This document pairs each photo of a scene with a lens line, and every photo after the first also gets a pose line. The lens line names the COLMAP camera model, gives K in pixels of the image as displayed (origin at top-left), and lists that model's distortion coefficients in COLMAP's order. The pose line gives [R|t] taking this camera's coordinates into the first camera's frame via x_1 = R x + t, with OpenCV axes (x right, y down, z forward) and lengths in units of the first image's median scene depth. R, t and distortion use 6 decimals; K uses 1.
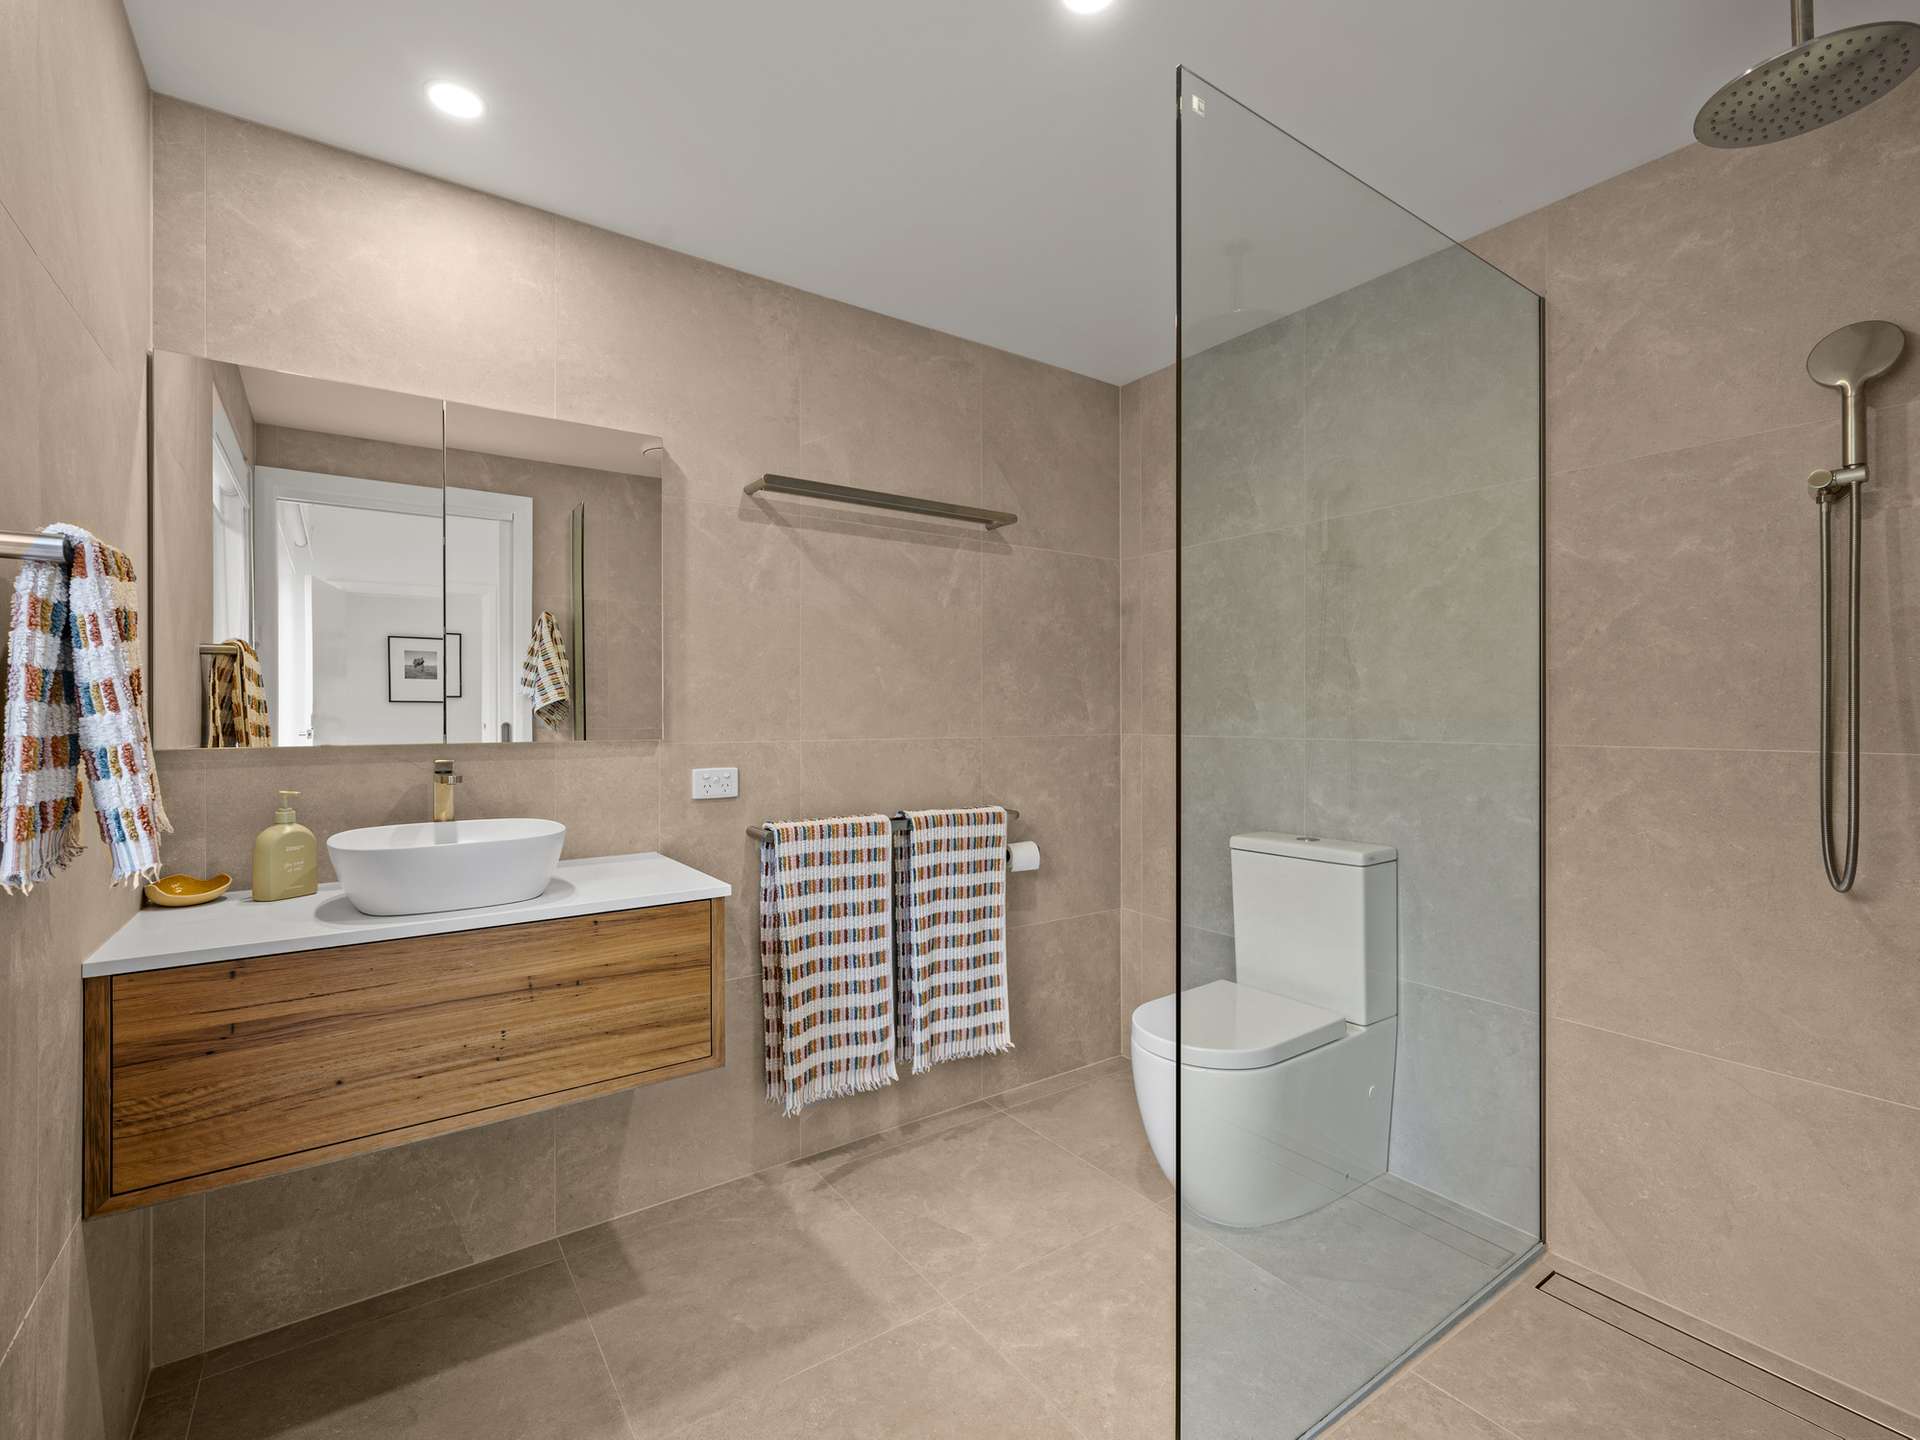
lens RADIAL K [[854.5, 0, 960.0], [0, 854.5, 720.0], [0, 0, 1]] dist [-0.000160, -0.000207]
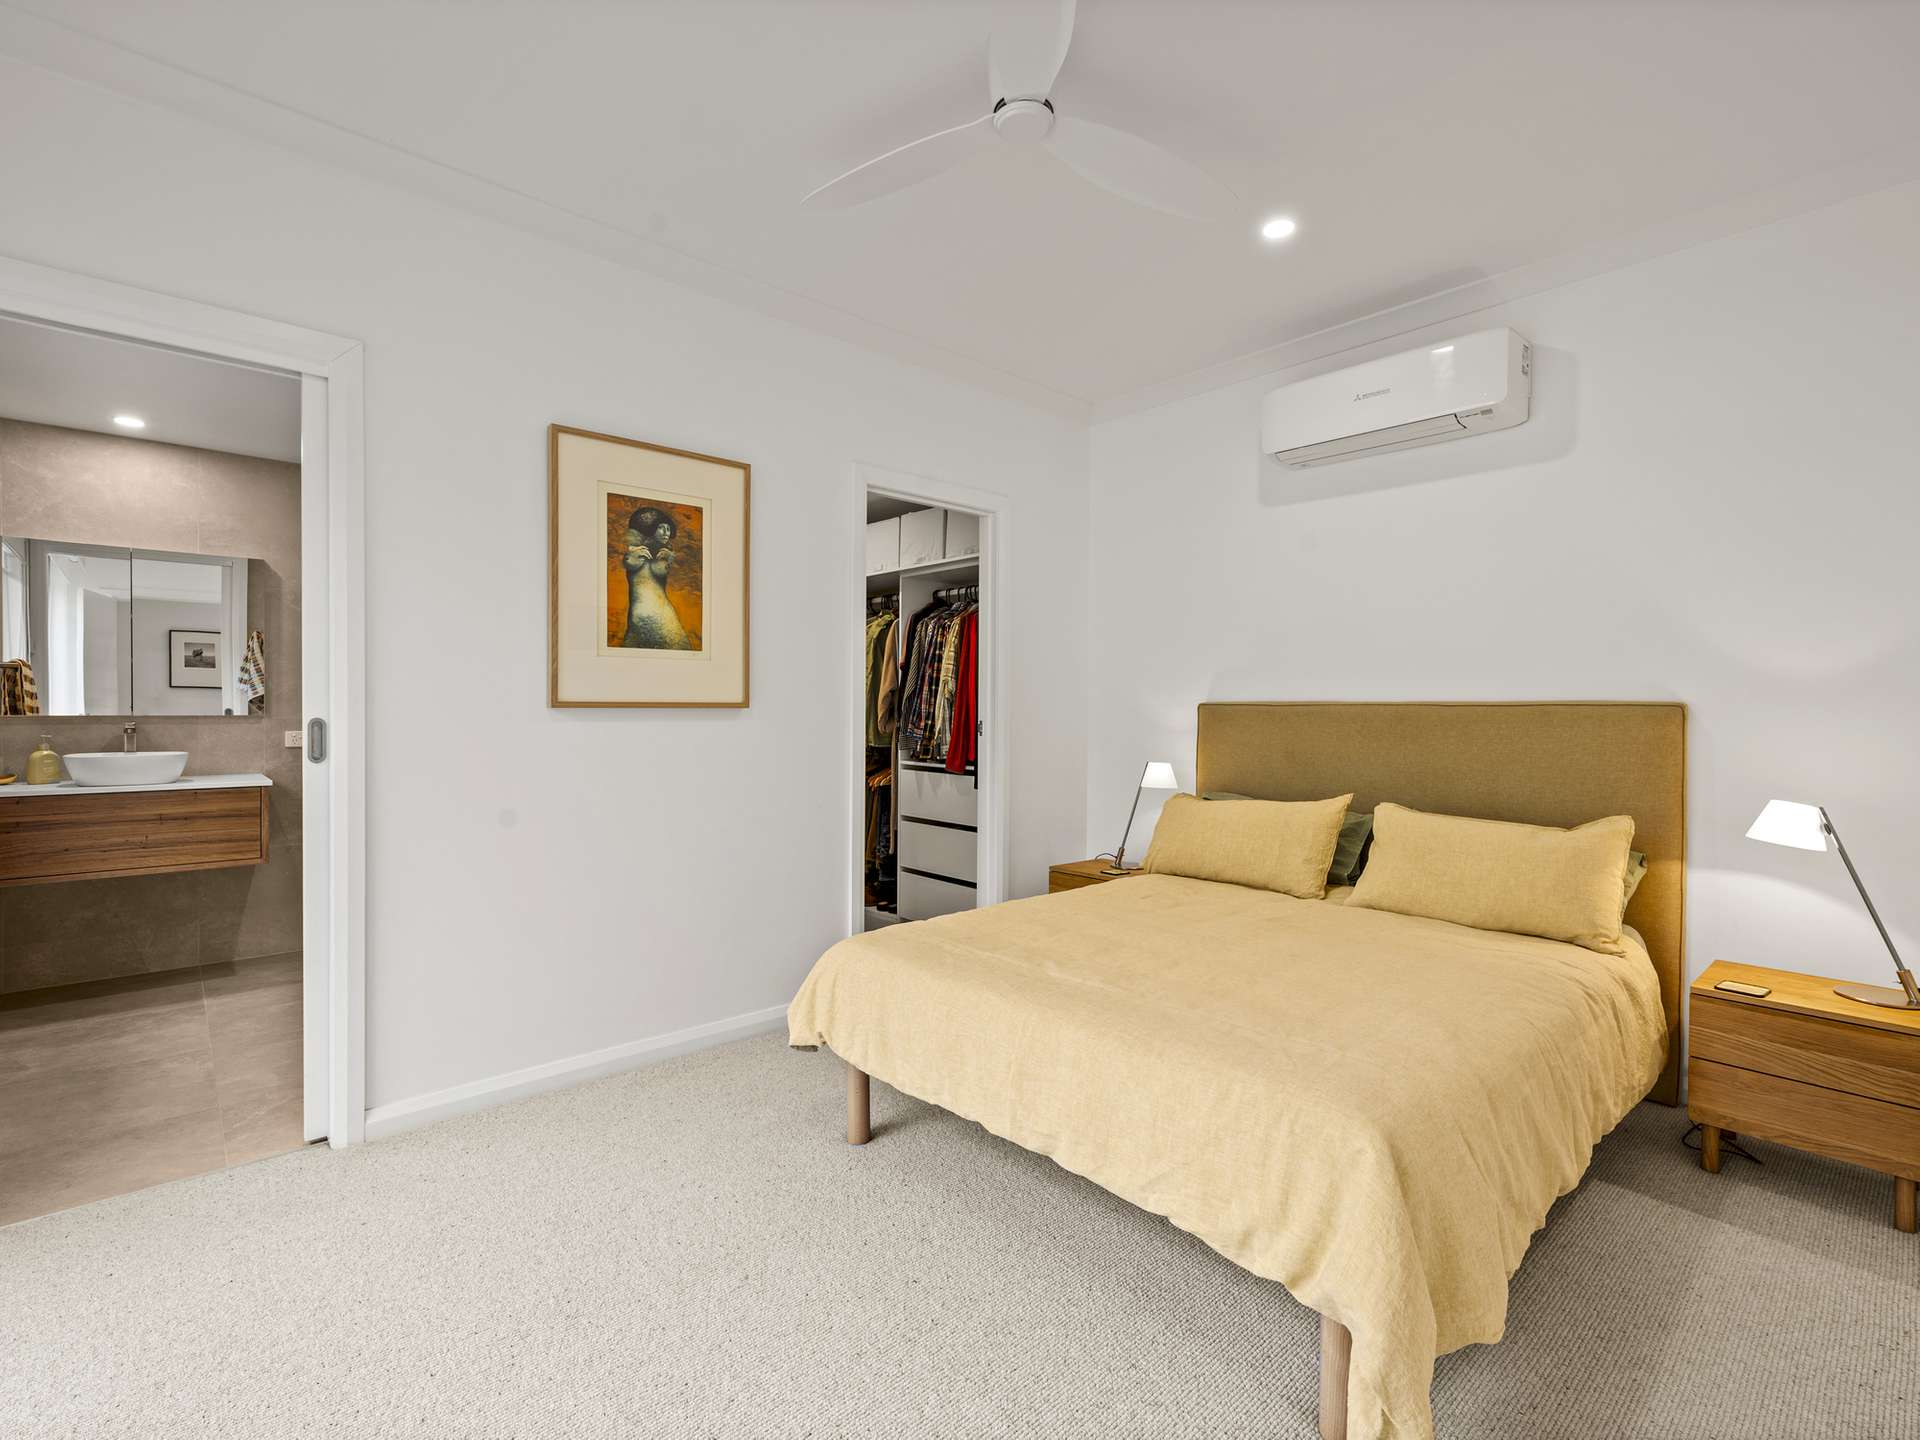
lens RADIAL K [[881.2, 0, 958.9], [0, 881.2, 726.8], [0, 0, 1]] dist [-0.001626, -0.000240]
pose [[0.992845, 0.005775, 0.119274, 1.135319], [-0.007199, 0.999908, 0.011506, 0.017091], [-0.119196, -0.012282, 0.992795, -1.356107]]
